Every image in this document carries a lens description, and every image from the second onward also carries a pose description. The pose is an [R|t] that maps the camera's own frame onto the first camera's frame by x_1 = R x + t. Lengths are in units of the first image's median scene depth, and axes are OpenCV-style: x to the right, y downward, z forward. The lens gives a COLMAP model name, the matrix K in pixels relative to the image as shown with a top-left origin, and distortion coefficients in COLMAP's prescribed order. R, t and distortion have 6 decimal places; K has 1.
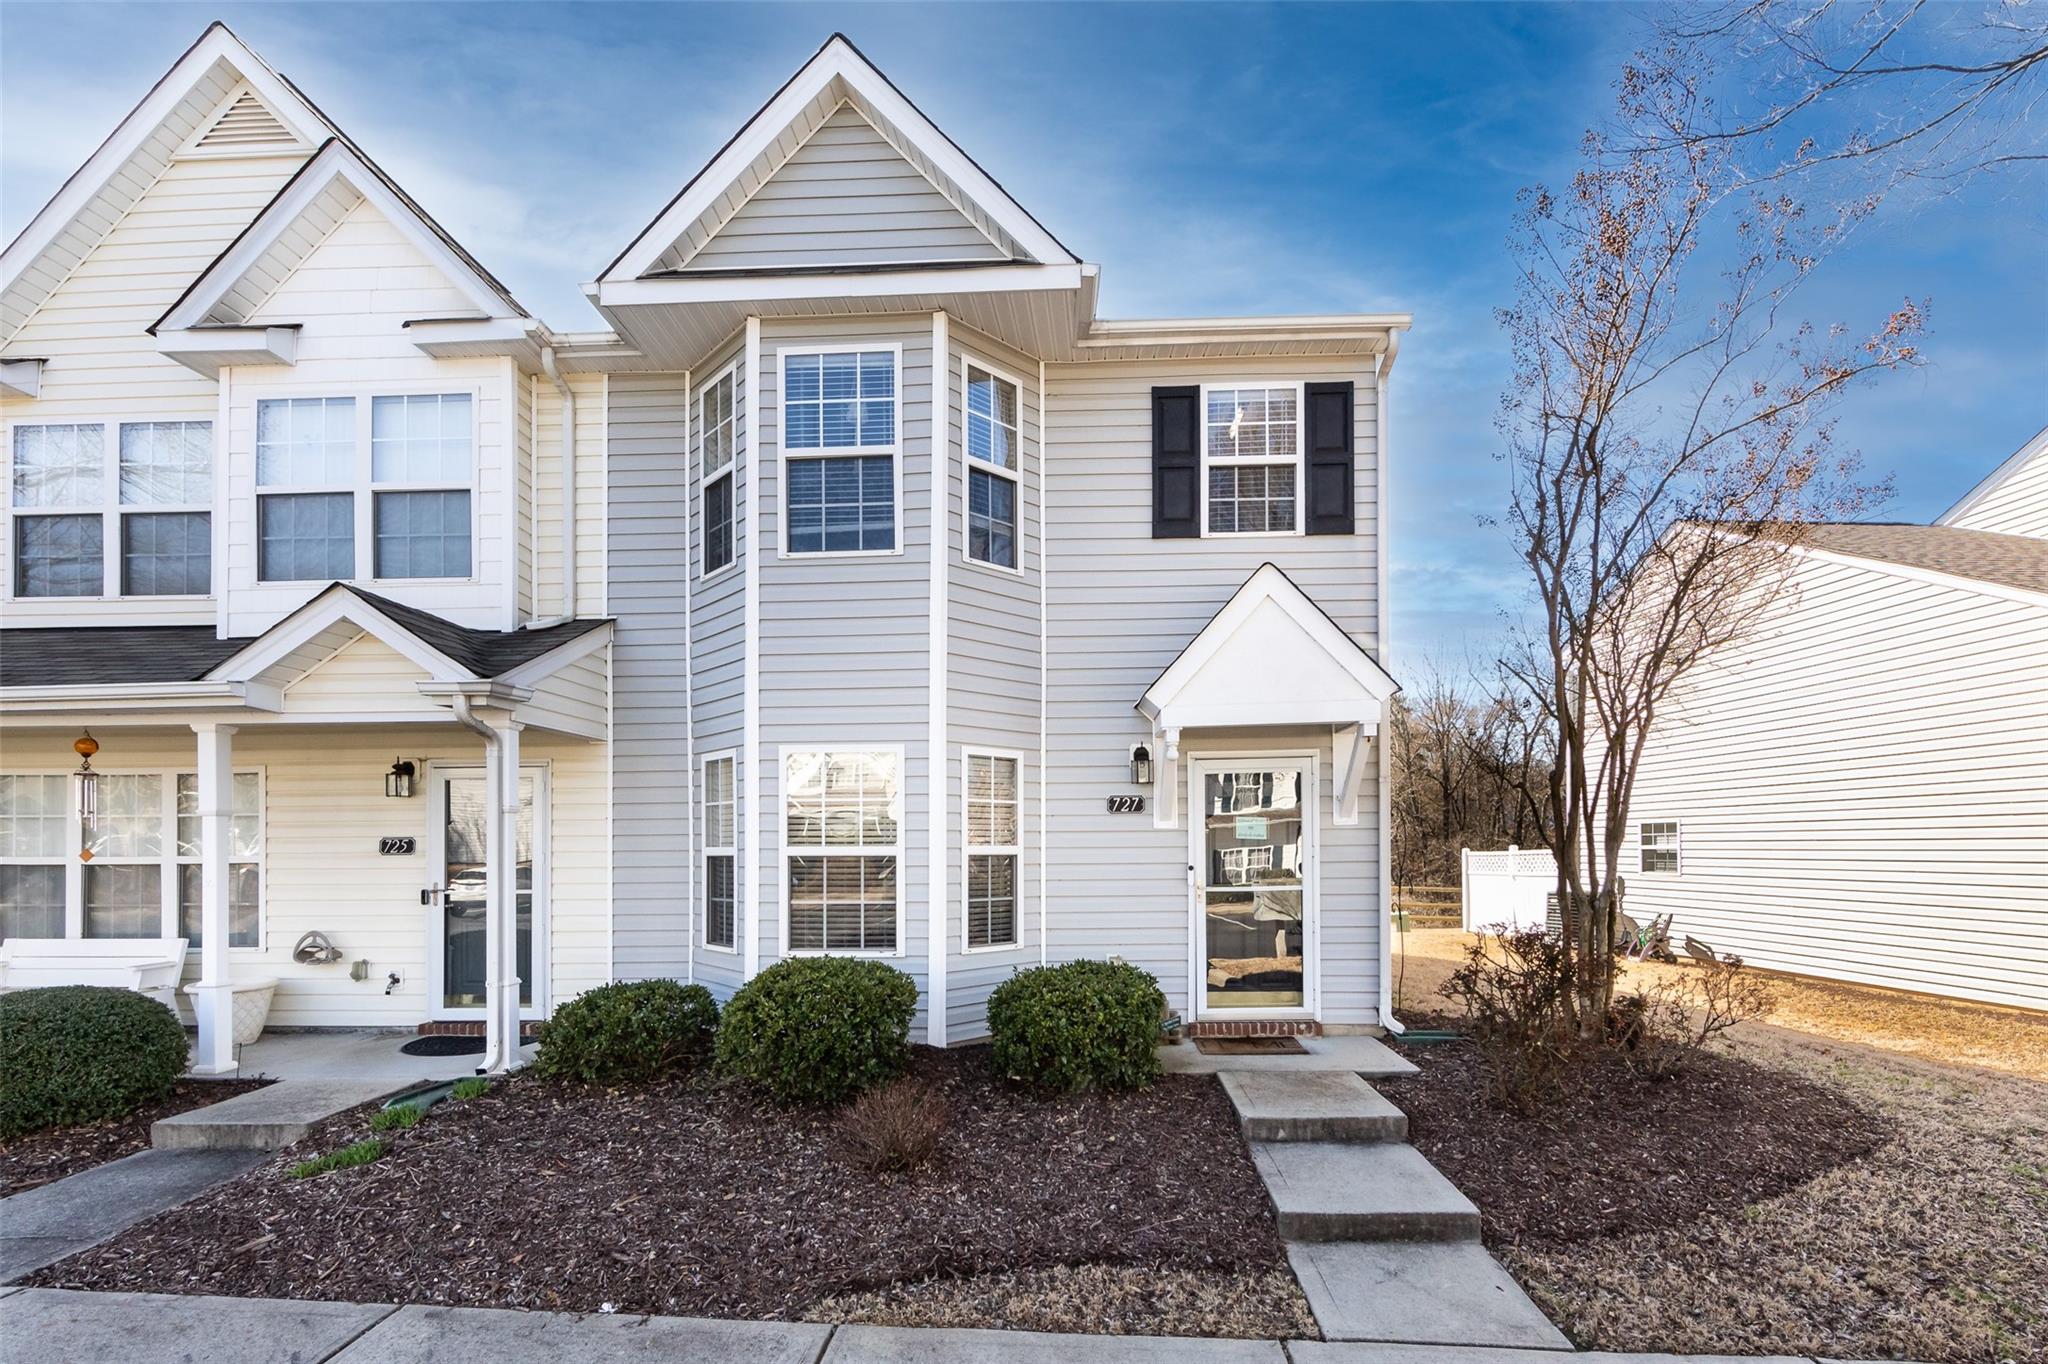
lens RADIAL K [[907.1, 0, 1105.5], [0, 907.1, 827.1], [0, 0, 1]] dist [-0.008112, 0.000125]
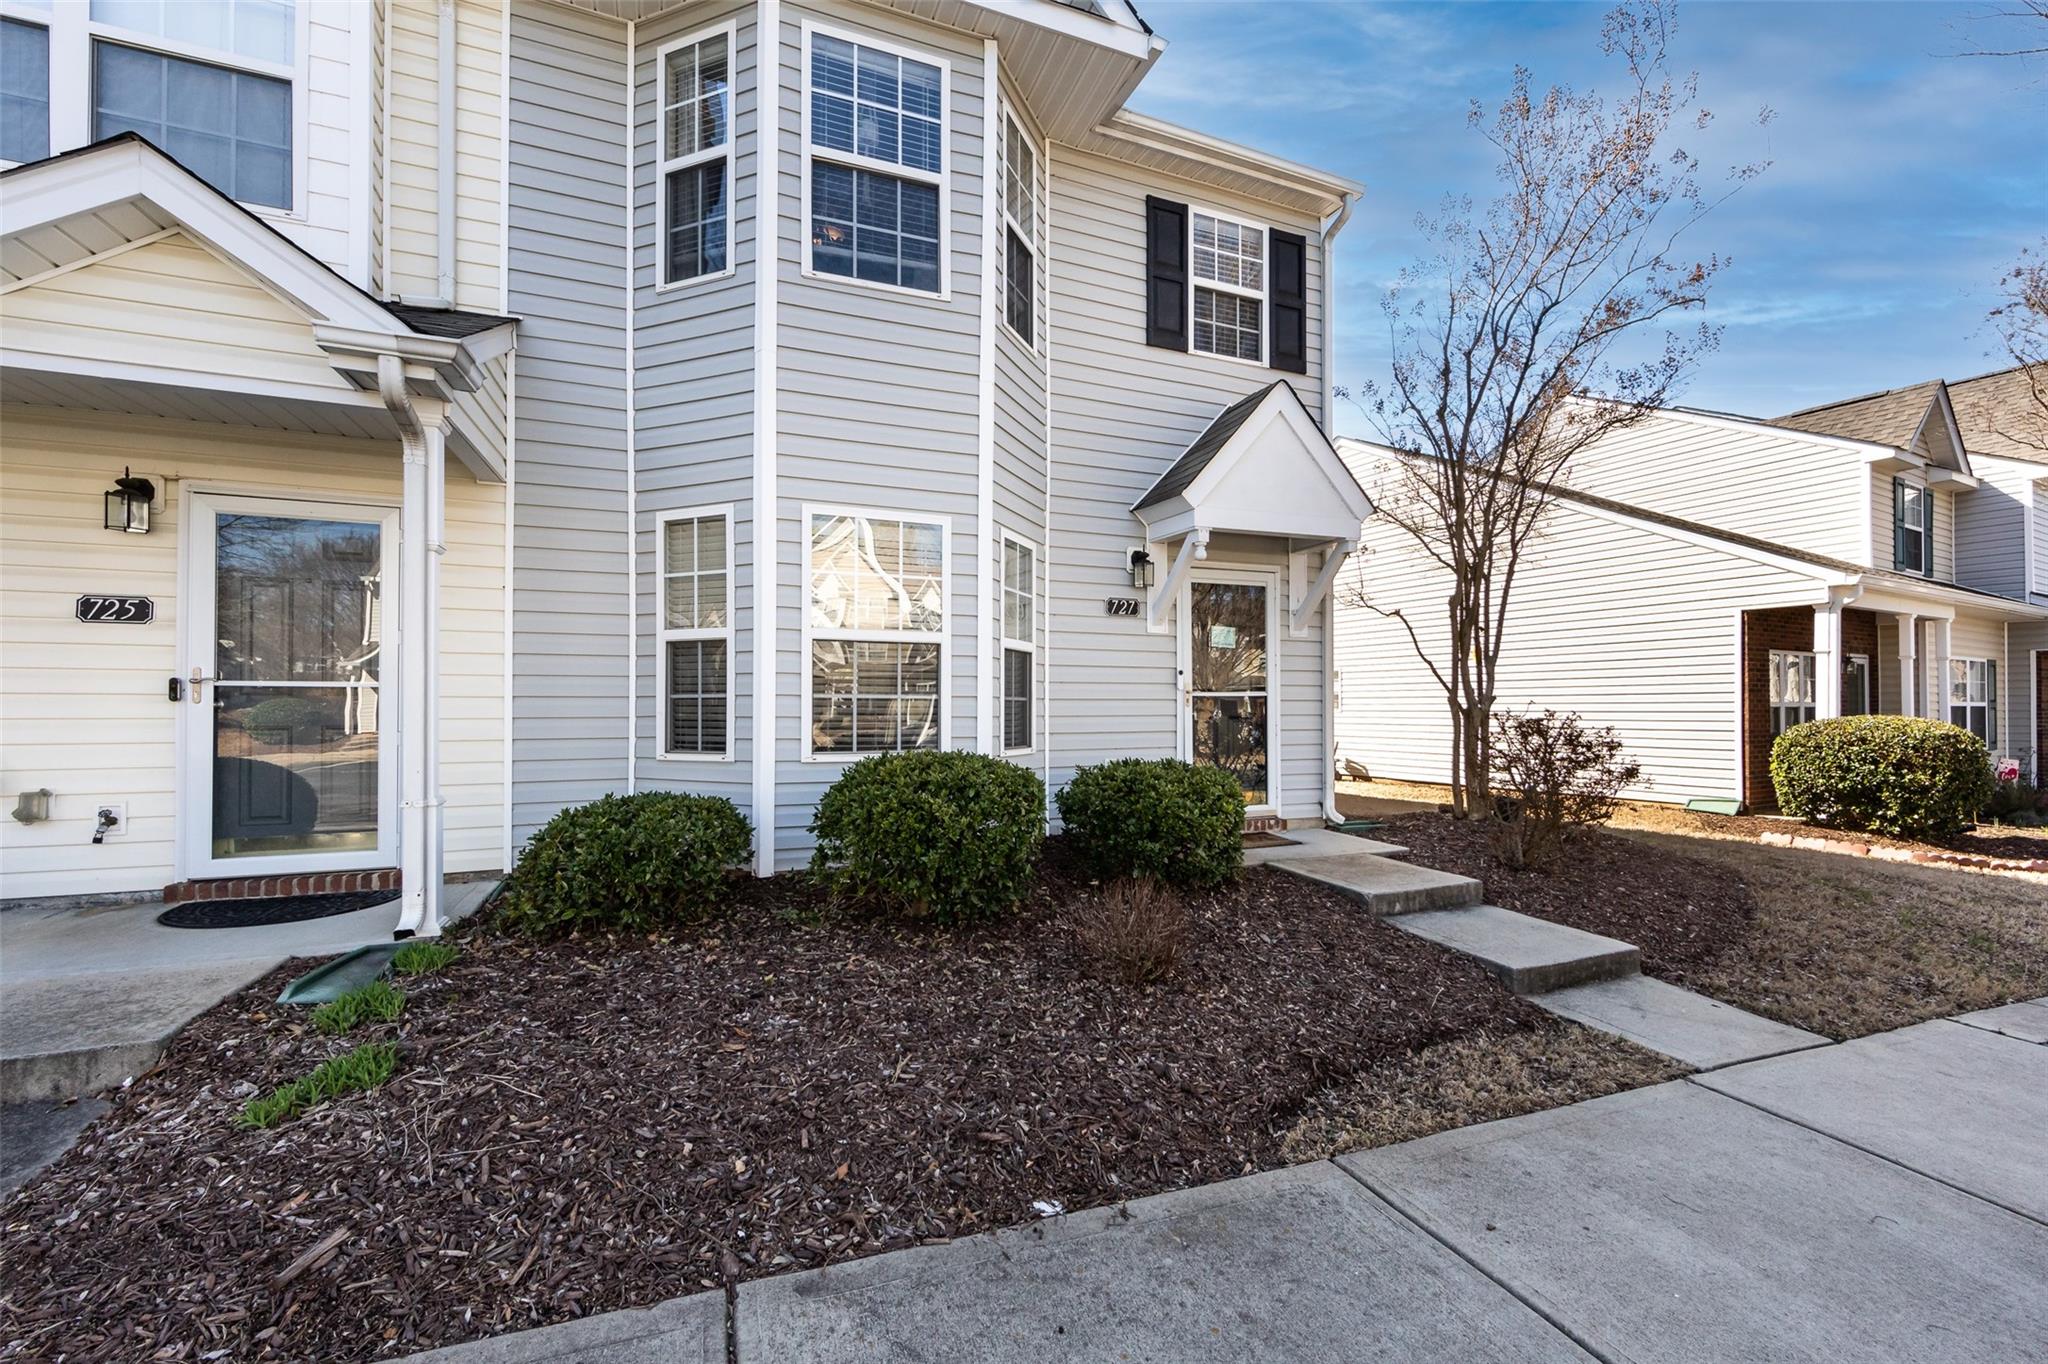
lens RADIAL K [[810.4, 0, 1079.2], [0, 810.4, 688.2], [0, 0, 1]] dist [-0.000887, -0.001310]
pose [[0.919745, 0.013418, 0.392288, -0.383103], [-0.012592, 0.999910, -0.004678, 0.070784], [-0.392315, -0.000638, 0.919831, 0.211980]]
